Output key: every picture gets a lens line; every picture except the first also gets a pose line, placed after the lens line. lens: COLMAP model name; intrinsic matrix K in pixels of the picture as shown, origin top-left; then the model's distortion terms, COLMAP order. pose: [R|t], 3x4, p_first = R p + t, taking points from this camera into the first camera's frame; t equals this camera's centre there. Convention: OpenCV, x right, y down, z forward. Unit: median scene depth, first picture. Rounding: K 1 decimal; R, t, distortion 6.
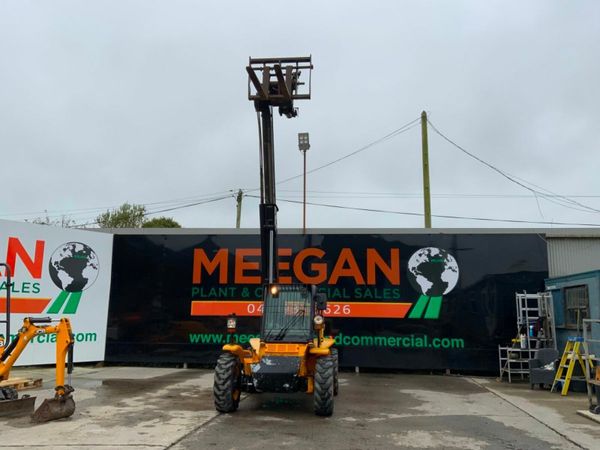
lens RADIAL K [[496.4, 0, 298.5], [0, 496.4, 218.7], [0, 0, 1]] dist [0.071031, -0.137401]
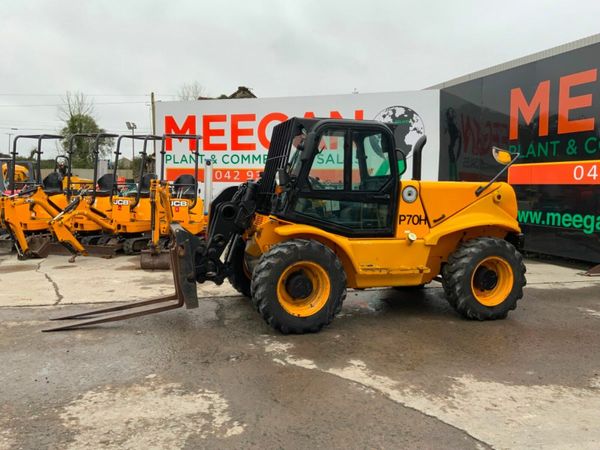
lens RADIAL K [[496.4, 0, 299.6], [0, 496.4, 226.3], [0, 0, 1]] dist [0.071031, -0.137401]
pose [[0.404215, 0.066130, -0.912270, 0.340293], [0.163830, 0.976019, 0.143342, 0.104389], [0.899872, -0.207398, 0.383687, 0.459691]]
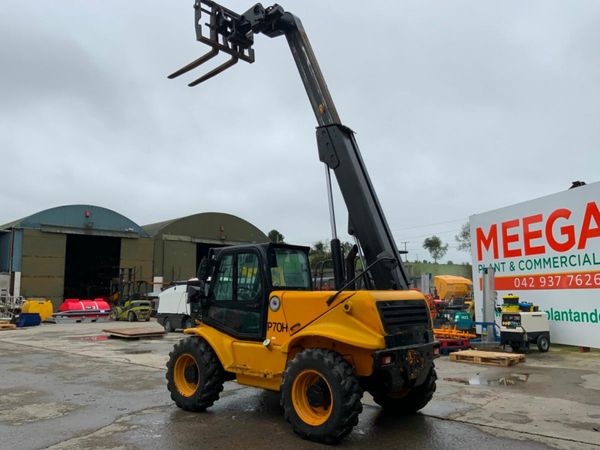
lens RADIAL K [[496.4, 0, 305.5], [0, 496.4, 221.7], [0, 0, 1]] dist [0.071031, -0.137401]
pose [[-0.570319, -0.124017, -0.812007, 0.364419], [0.157626, 0.953643, -0.256359, 0.194450], [0.806157, -0.274200, -0.524332, 0.946663]]
